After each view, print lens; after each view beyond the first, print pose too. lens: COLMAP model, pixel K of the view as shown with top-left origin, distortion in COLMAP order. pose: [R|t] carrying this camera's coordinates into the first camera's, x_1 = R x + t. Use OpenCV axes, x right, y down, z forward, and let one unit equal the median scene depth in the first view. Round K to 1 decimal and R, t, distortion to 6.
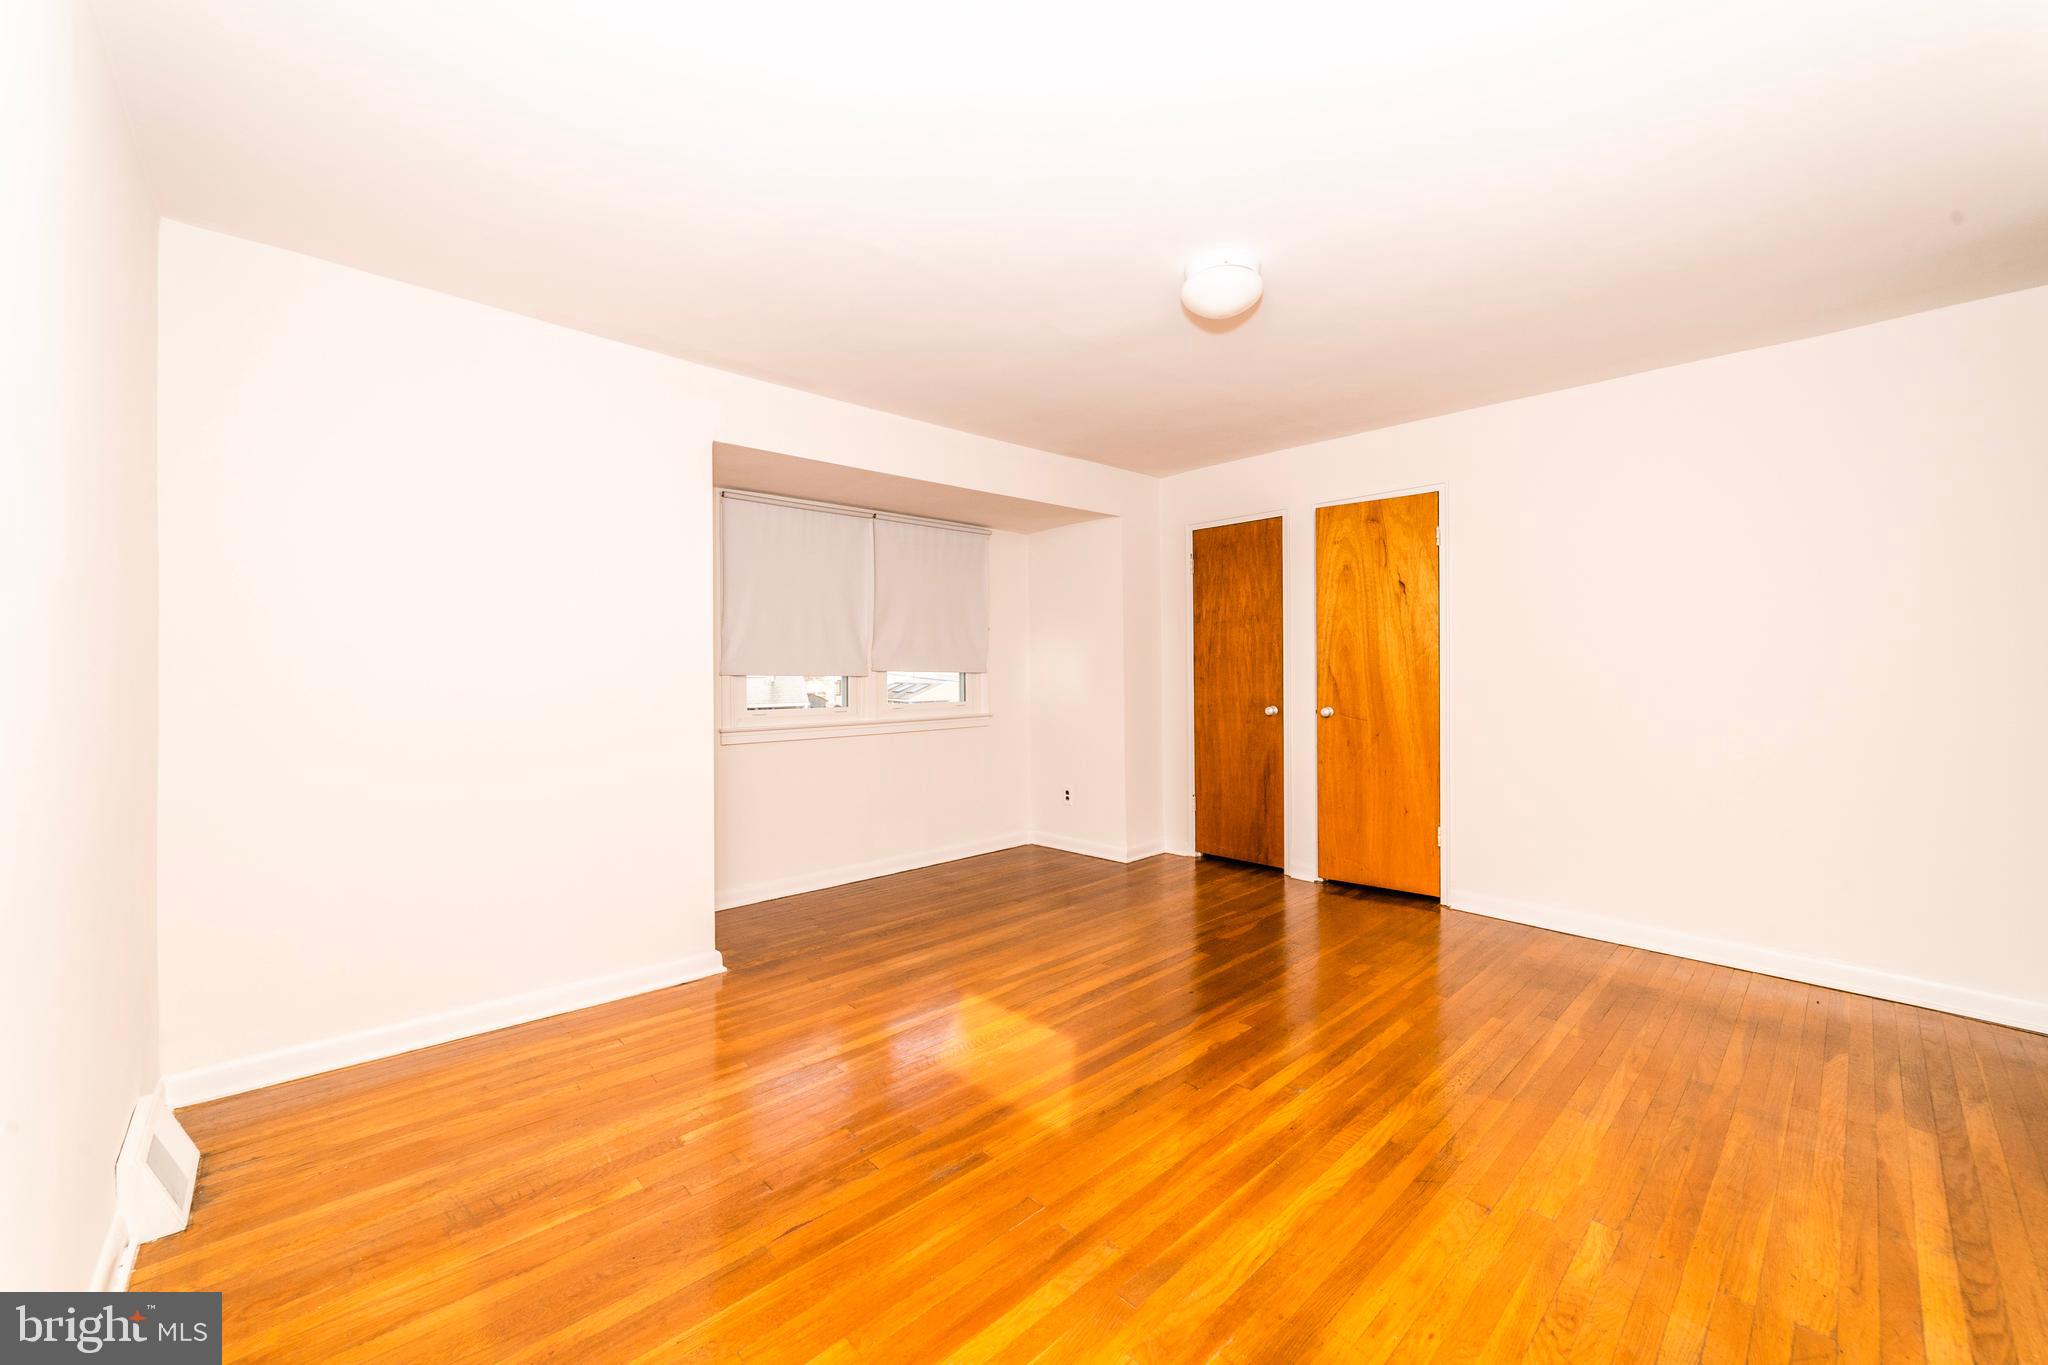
lens RADIAL K [[810.2, 0, 1030.6], [0, 810.2, 676.7], [0, 0, 1]] dist [-0.008207, 0.004009]
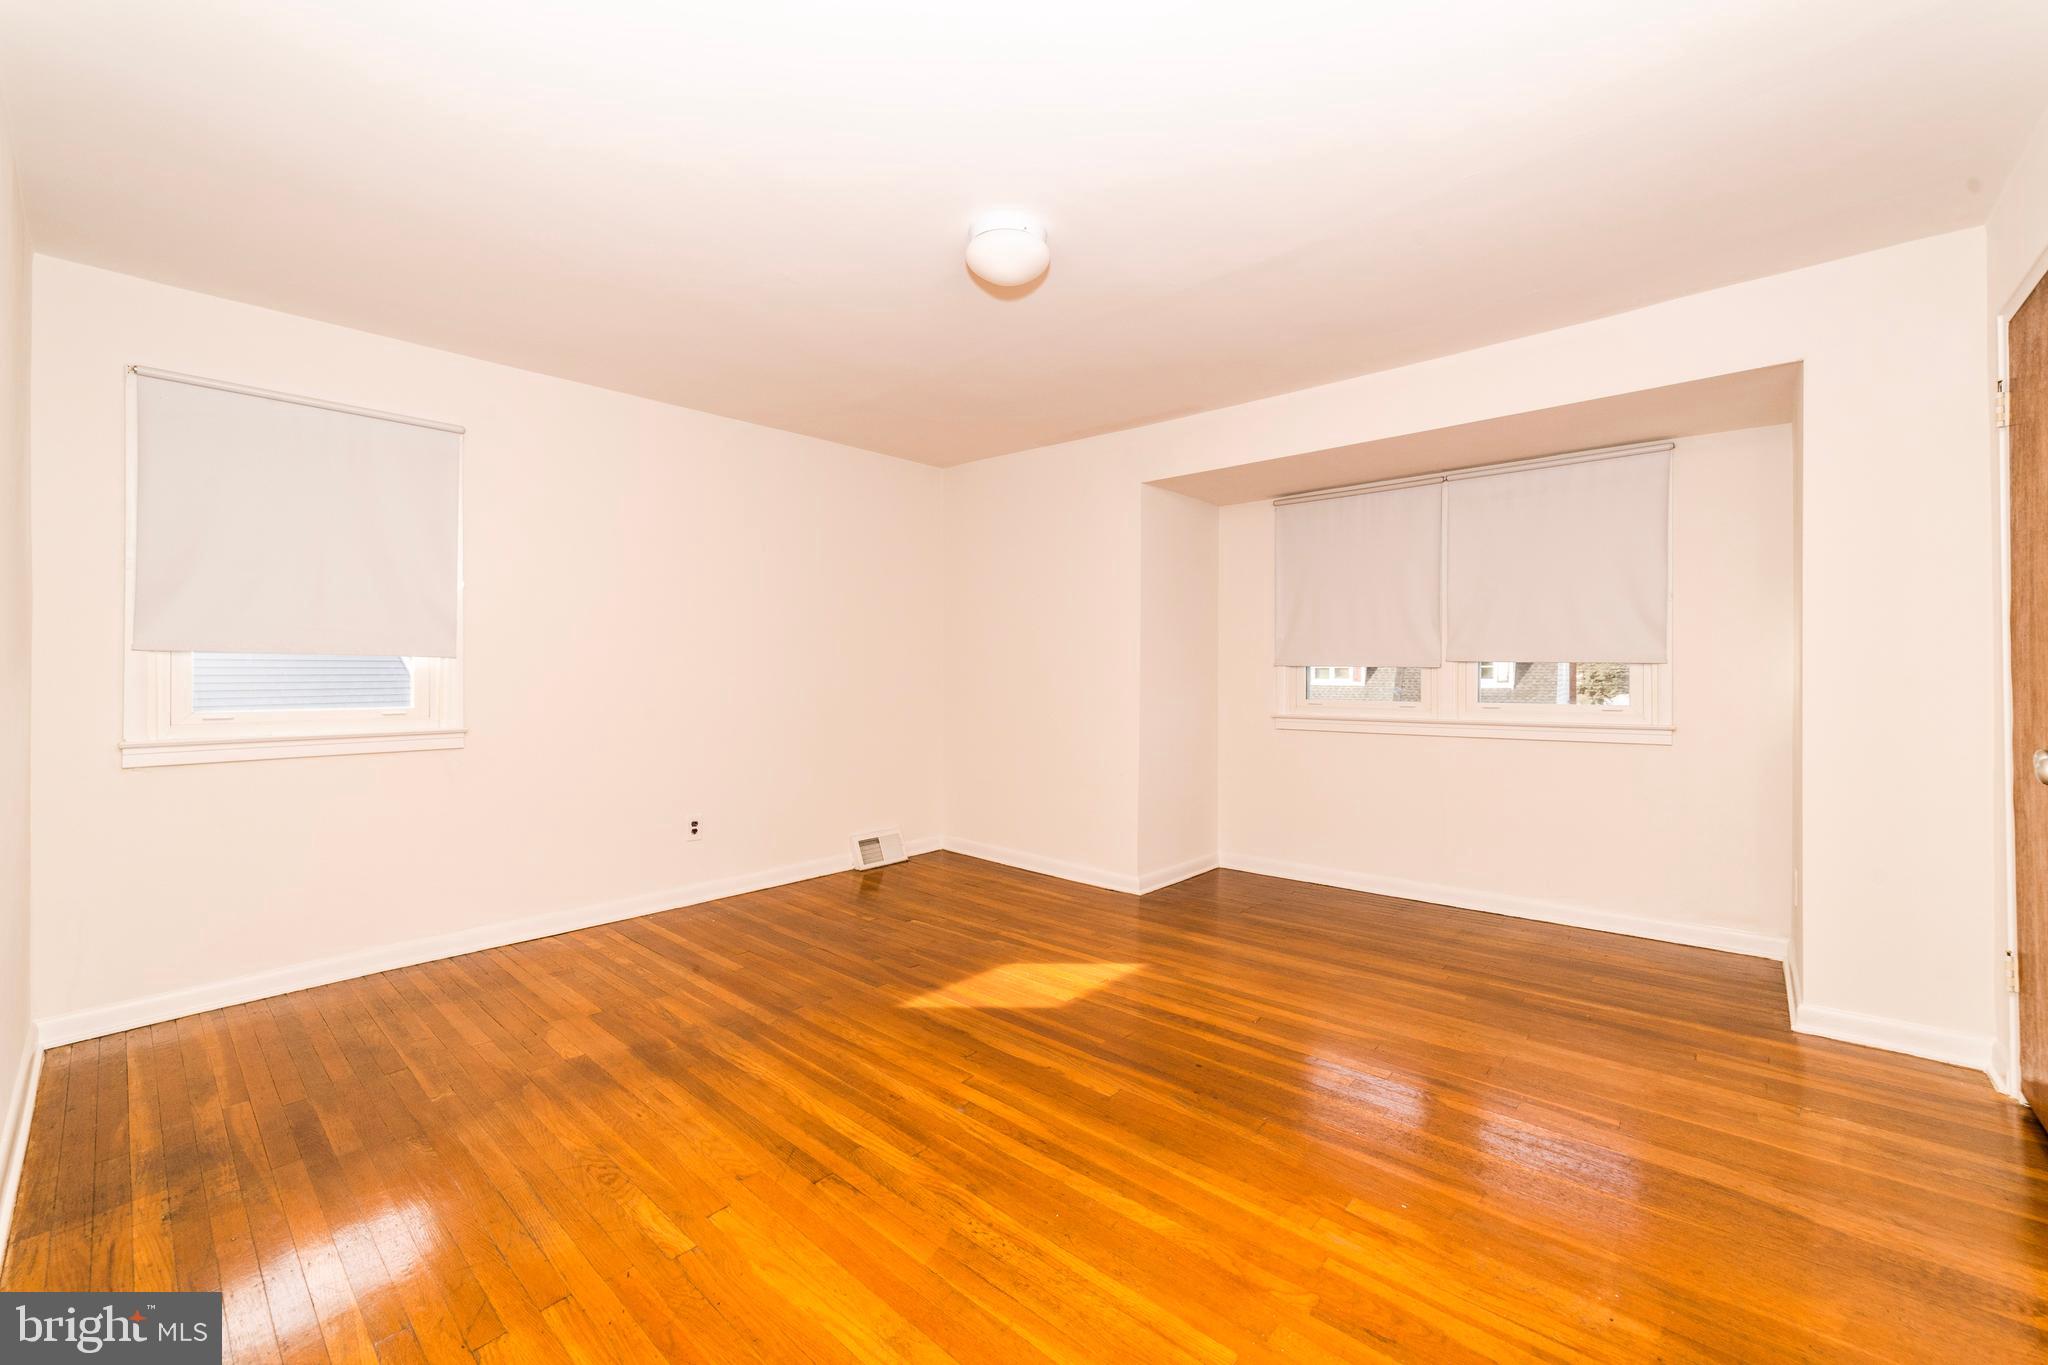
lens RADIAL K [[810.2, 0, 1020.9], [0, 810.2, 671.5], [0, 0, 1]] dist [-0.008207, 0.004009]
pose [[0.072247, 0.003139, -0.997382, 1.316364], [-0.005171, 0.999983, 0.002773, 0.005255], [0.997373, 0.004957, 0.072262, 1.039331]]
